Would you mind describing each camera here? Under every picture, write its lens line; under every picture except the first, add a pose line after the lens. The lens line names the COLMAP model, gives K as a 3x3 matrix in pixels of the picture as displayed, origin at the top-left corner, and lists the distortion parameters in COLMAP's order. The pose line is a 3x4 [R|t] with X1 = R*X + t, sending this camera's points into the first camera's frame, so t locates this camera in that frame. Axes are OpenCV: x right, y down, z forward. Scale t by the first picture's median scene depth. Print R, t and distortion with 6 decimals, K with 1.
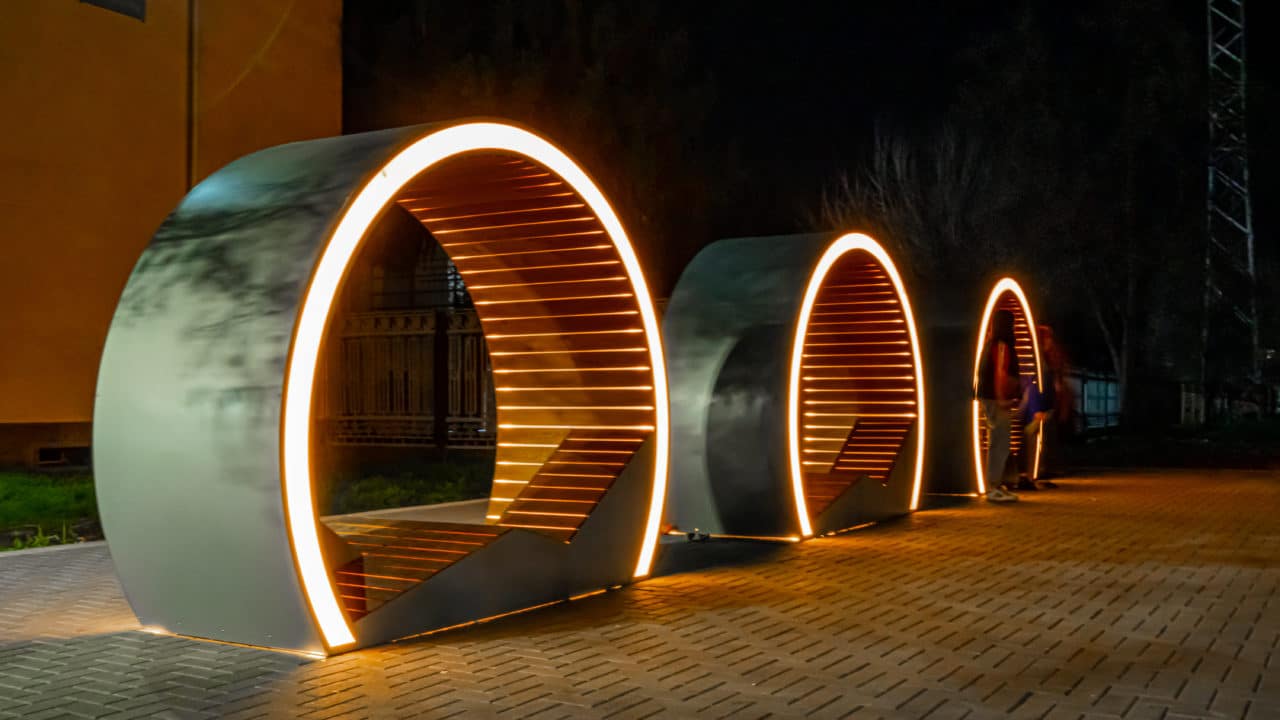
lens RADIAL K [[1229.2, 0, 640.0], [0, 1229.2, 360.0], [0, 0, 1]] dist [-0.019935, -0.003175]
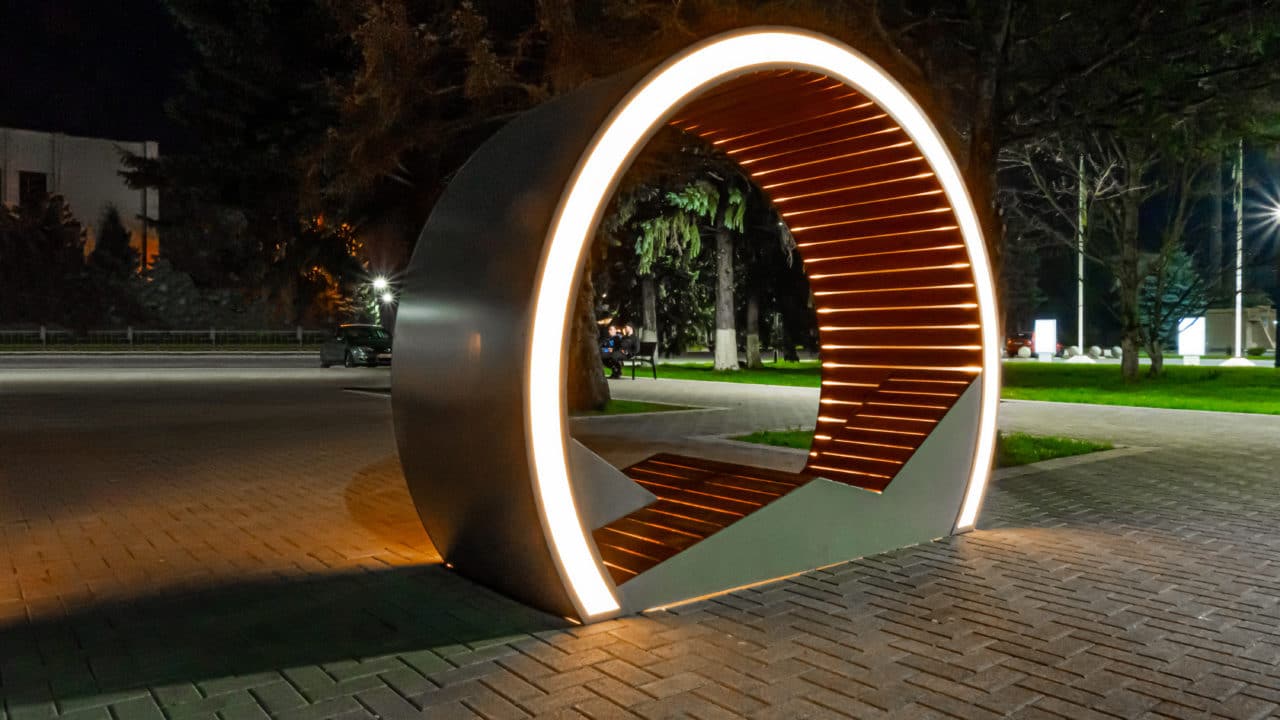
lens RADIAL K [[893.0, 0, 675.4], [0, 893.0, 336.7], [0, 0, 1]] dist [0.046602, 0.000153]
pose [[0.942226, -0.001420, -0.334975, 0.025657], [0.013257, 0.999366, 0.033054, 0.006216], [0.334716, -0.035585, 0.941647, 0.340259]]
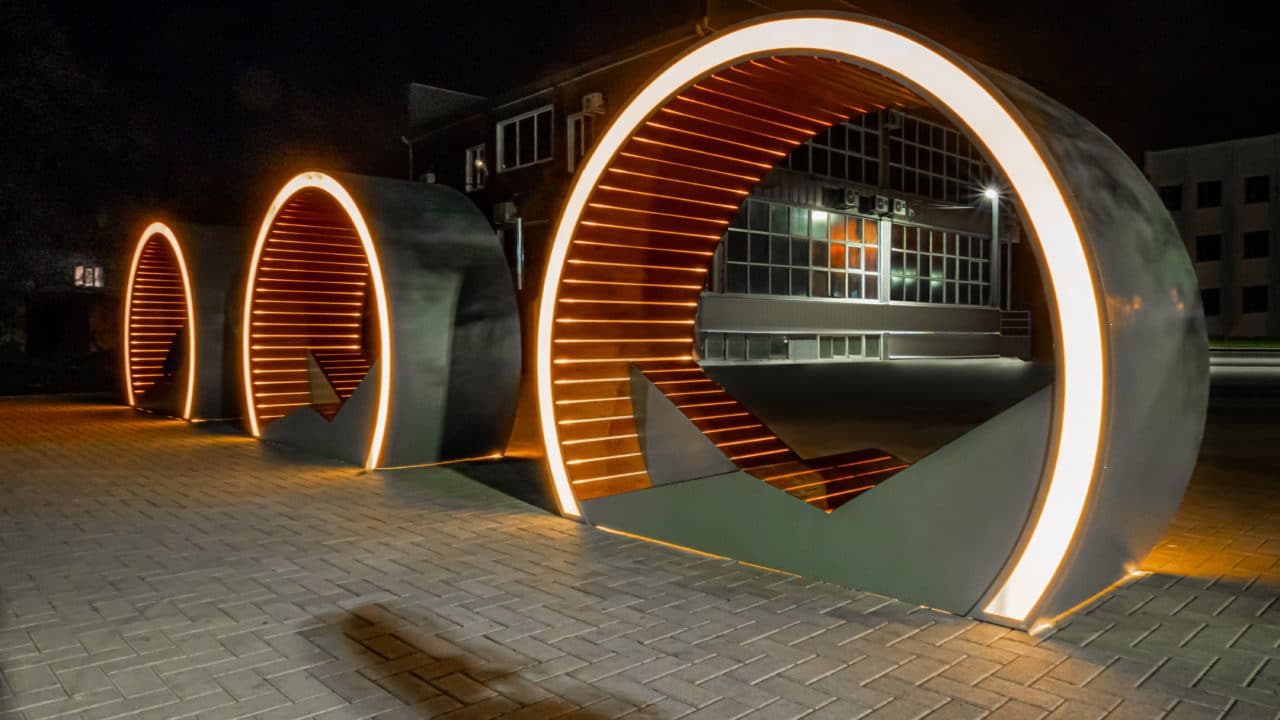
lens RADIAL K [[825.2, 0, 675.0], [0, 825.2, 357.8], [0, 0, 1]] dist [-0.001422, -0.000316]
pose [[0.235489, -0.009801, 0.971828, -0.888416], [-0.047170, 0.998655, 0.021501, 0.046613], [-0.970732, -0.050904, 0.234710, 1.033327]]
